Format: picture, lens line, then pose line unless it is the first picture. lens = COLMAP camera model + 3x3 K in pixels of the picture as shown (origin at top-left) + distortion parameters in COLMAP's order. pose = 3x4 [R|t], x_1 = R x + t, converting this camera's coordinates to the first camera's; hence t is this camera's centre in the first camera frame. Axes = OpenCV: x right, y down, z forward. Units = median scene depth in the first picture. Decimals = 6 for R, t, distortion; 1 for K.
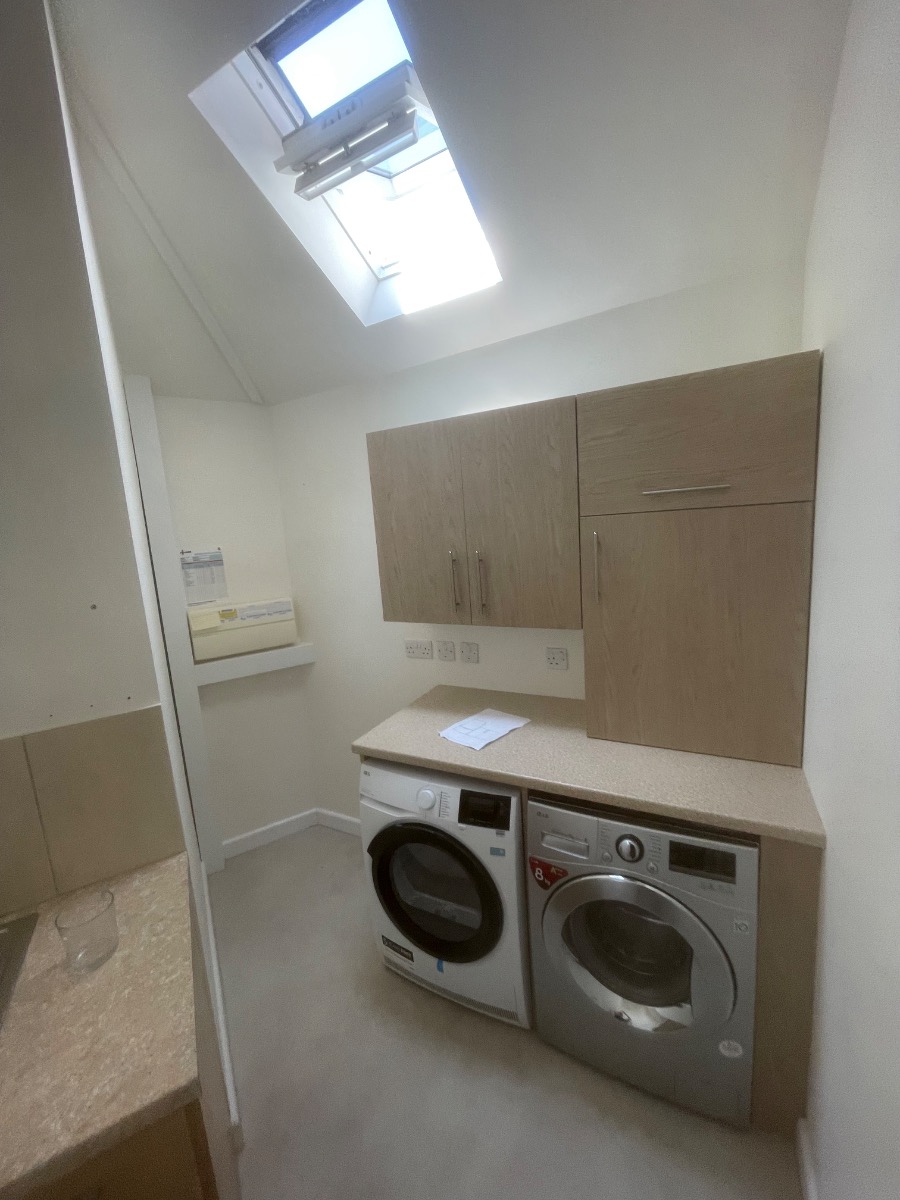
lens RADIAL K [[485.7, 0, 450.0], [0, 485.7, 600.0], [0, 0, 1]] dist [-0.002785, -0.000578]
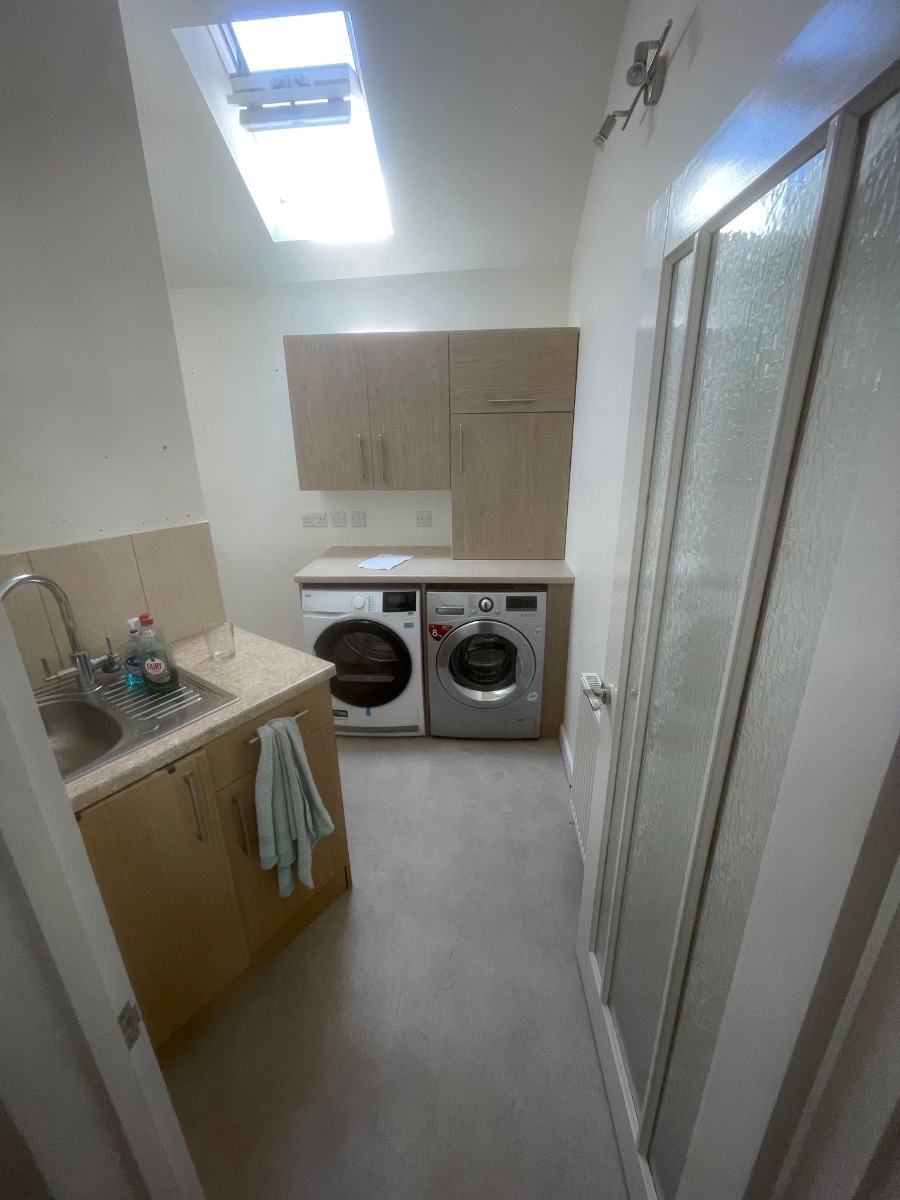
lens RADIAL K [[485.7, 0, 450.0], [0, 485.7, 600.0], [0, 0, 1]] dist [-0.002785, -0.000578]
pose [[0.912319, -0.076680, 0.402236, -0.426094], [0.014039, 0.987590, 0.156424, 0.182415], [-0.409239, -0.137062, 0.902074, -0.515301]]
